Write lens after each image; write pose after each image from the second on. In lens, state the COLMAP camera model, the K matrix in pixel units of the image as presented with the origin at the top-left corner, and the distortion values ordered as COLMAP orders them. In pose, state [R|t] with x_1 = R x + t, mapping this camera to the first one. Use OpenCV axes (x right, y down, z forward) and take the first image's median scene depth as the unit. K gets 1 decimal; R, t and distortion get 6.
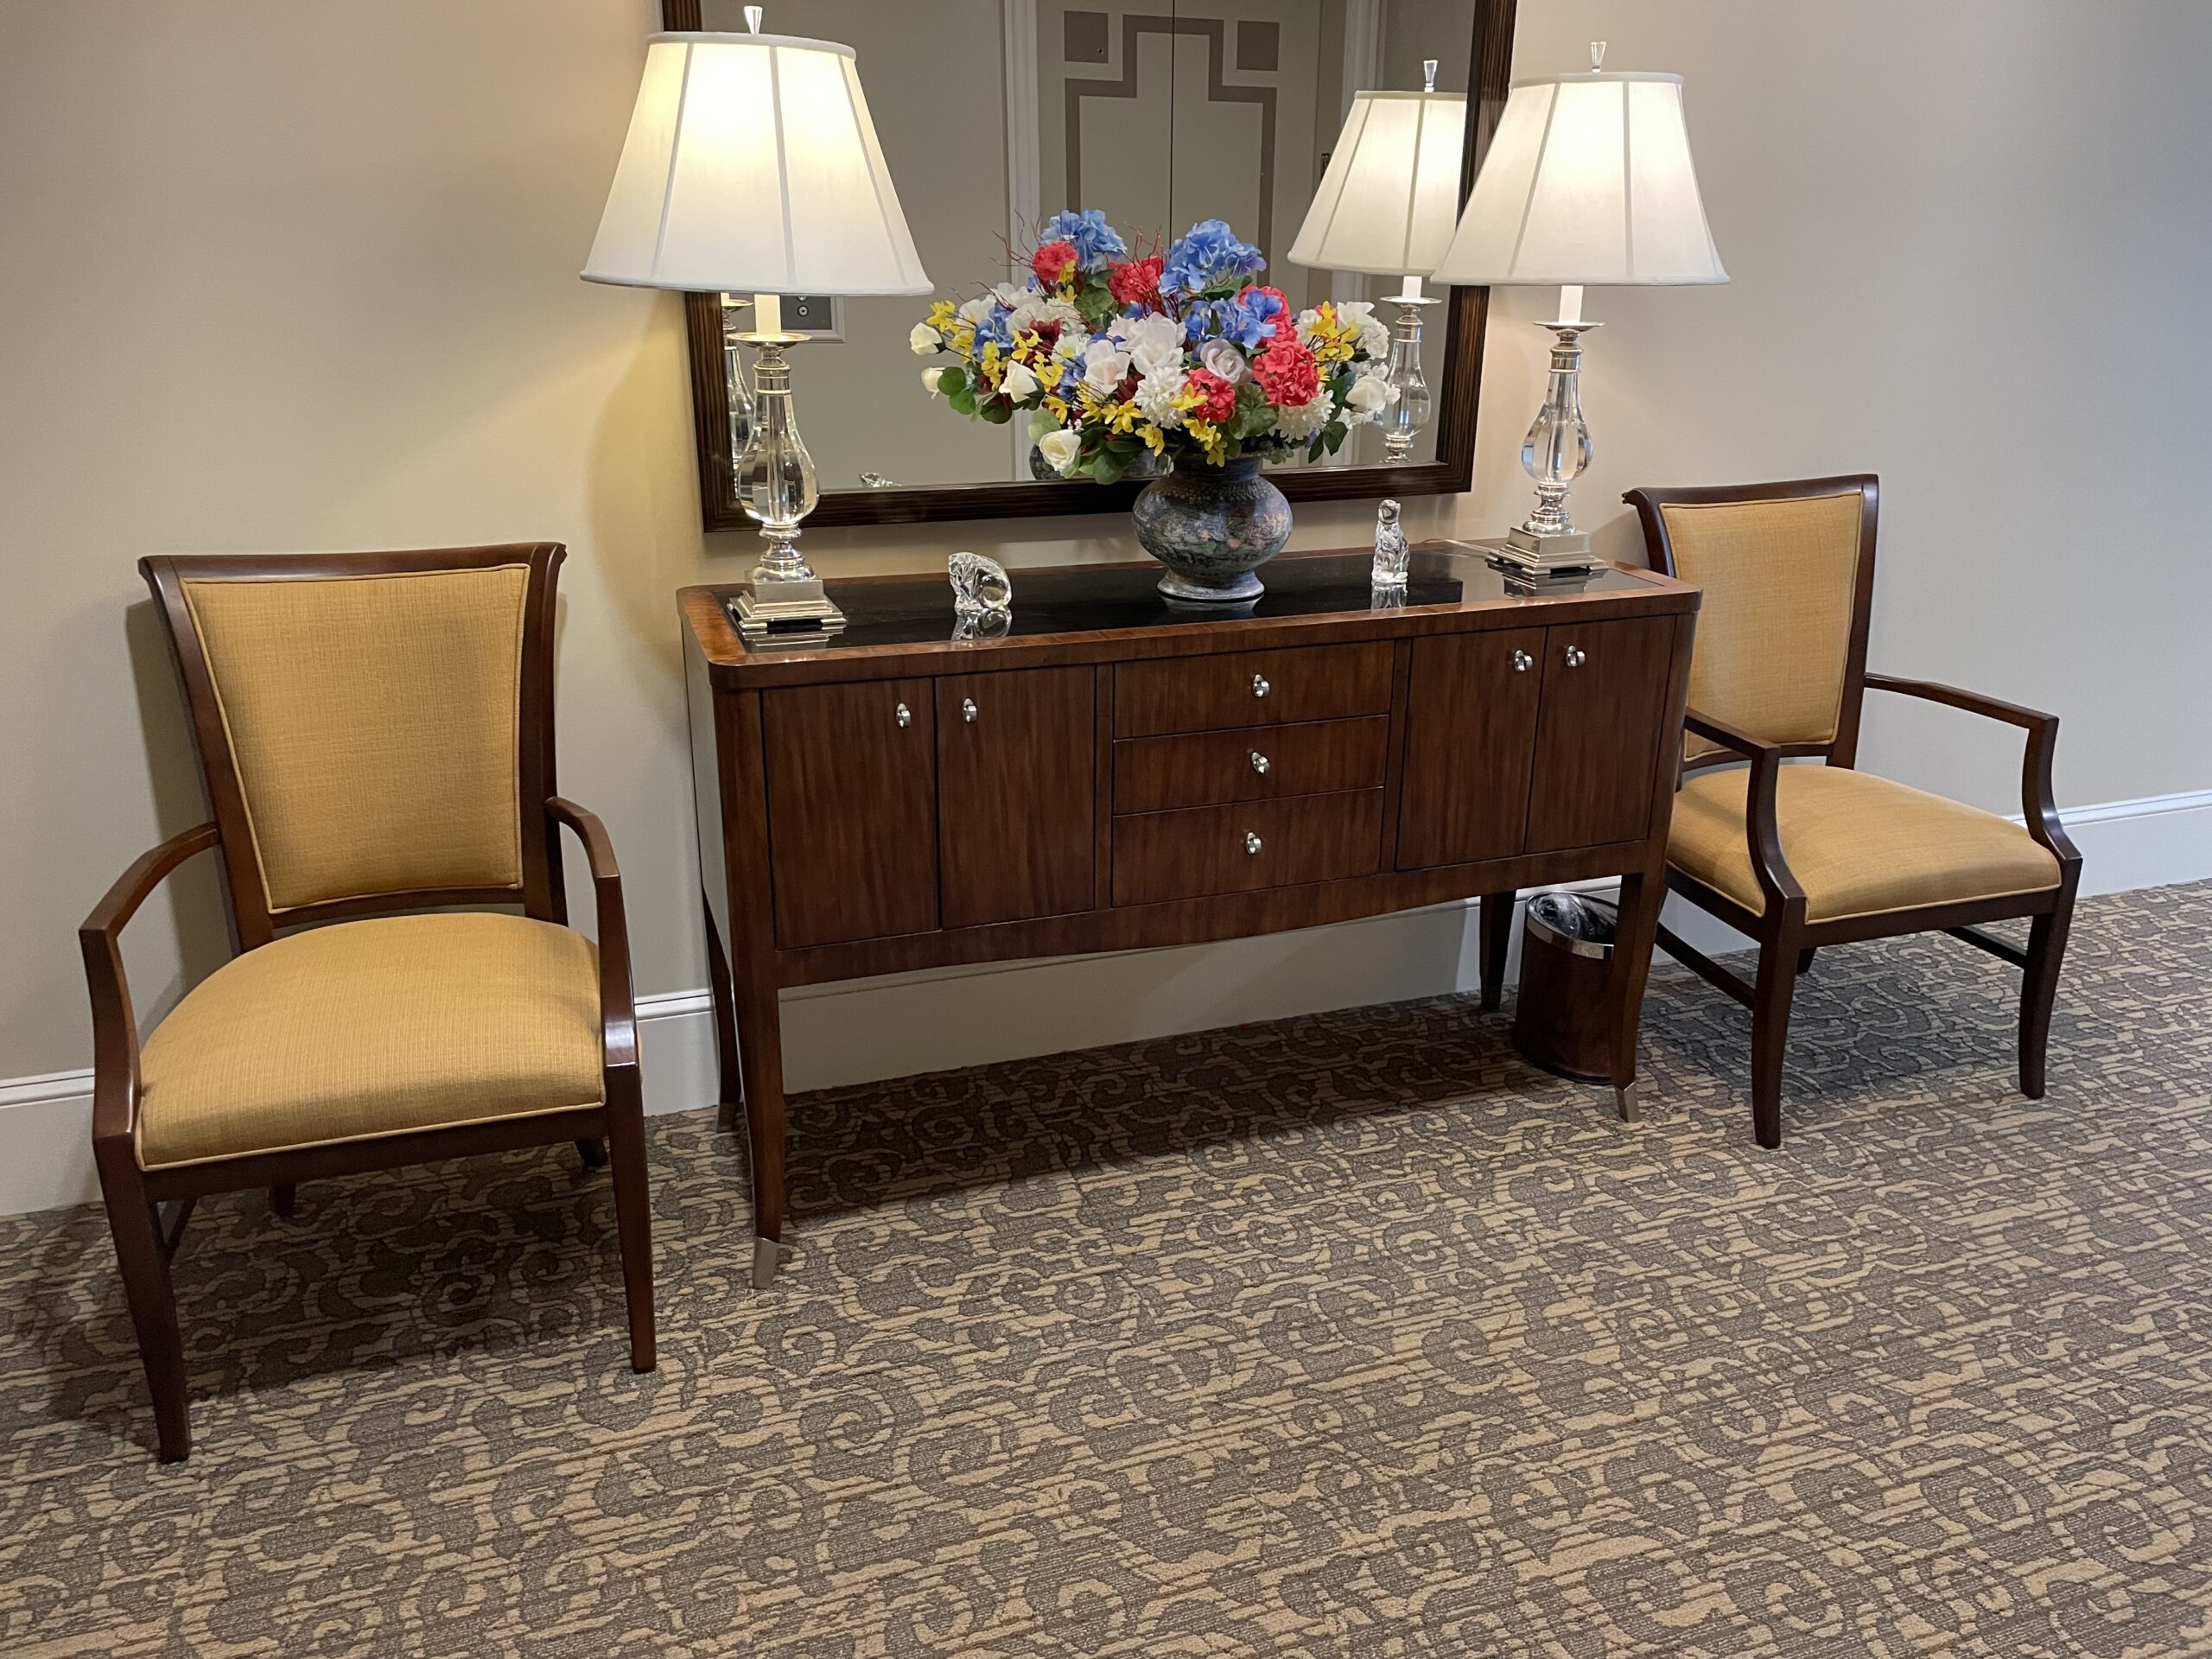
lens RADIAL K [[1676.5, 0, 1120.7], [0, 1676.5, 799.9], [0, 0, 1]] dist [0.071416, -0.096003]
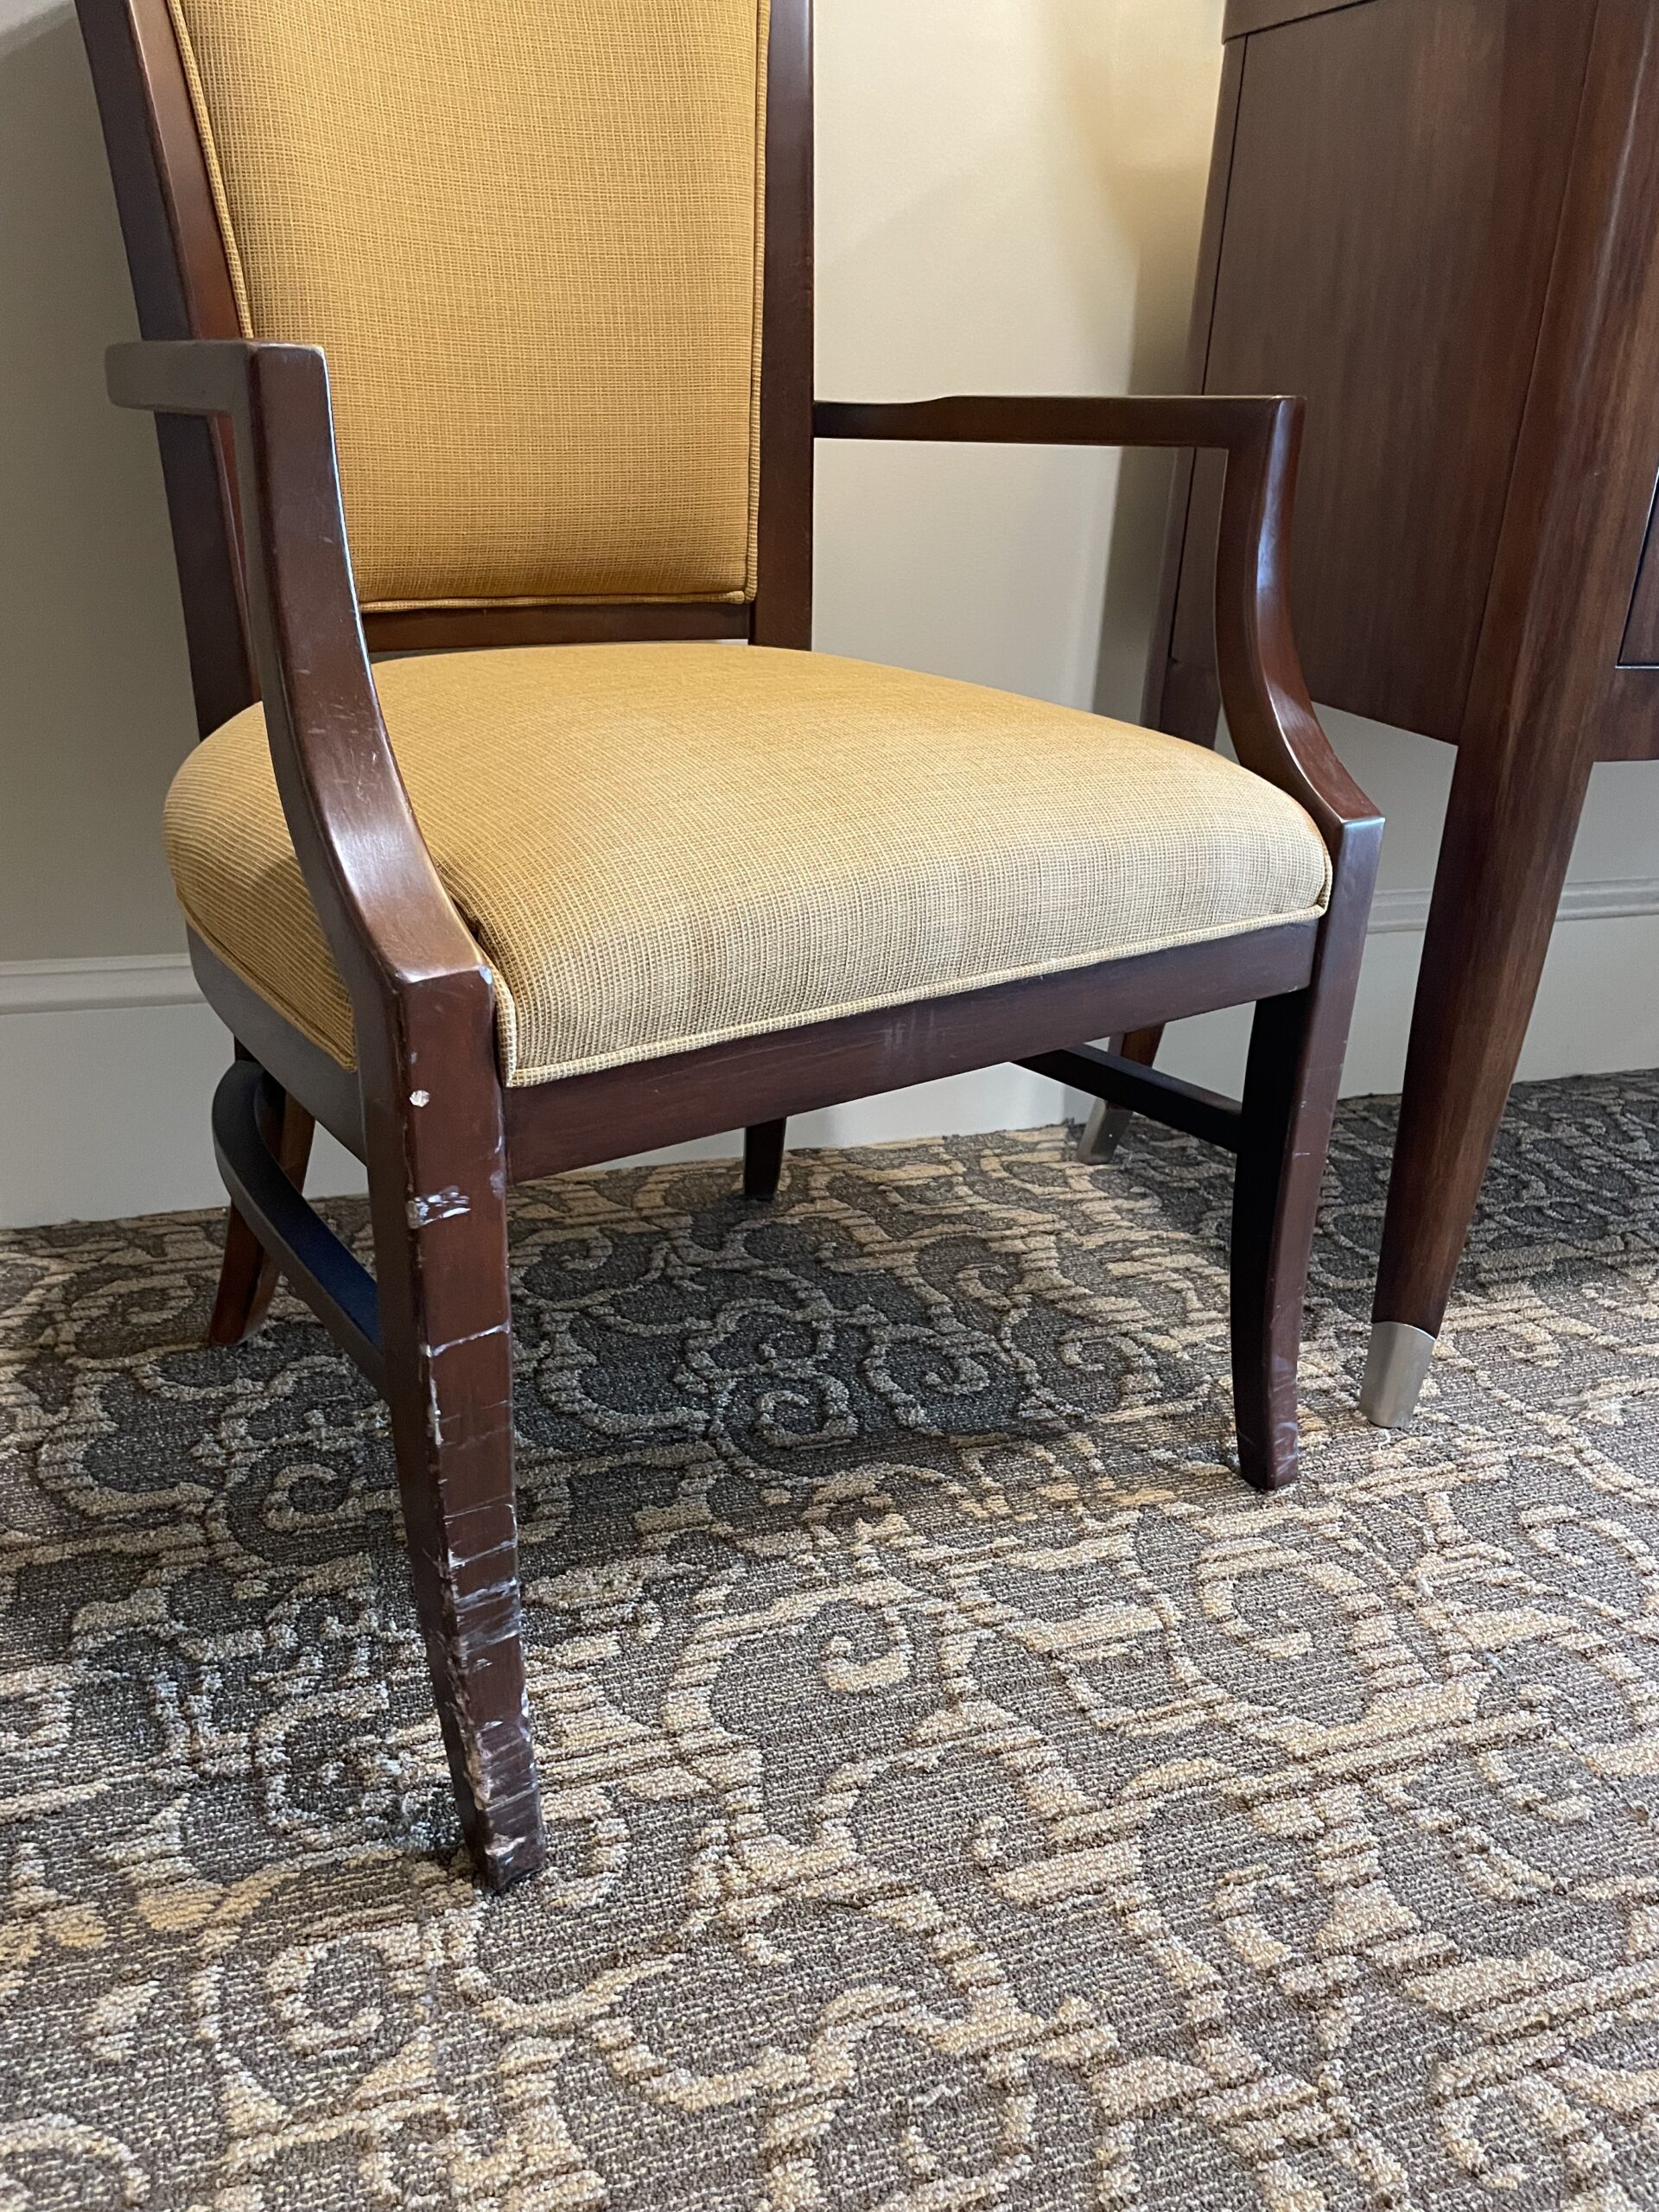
lens RADIAL K [[1676.5, 0, 839.5], [0, 1676.5, 1122.6], [0, 0, 1]] dist [0.071416, -0.096003]
pose [[0.999373, 0.032299, 0.014476, -0.418565], [-0.033173, 0.997341, 0.064882, 0.190543], [-0.012341, -0.065322, 0.997788, 0.565259]]
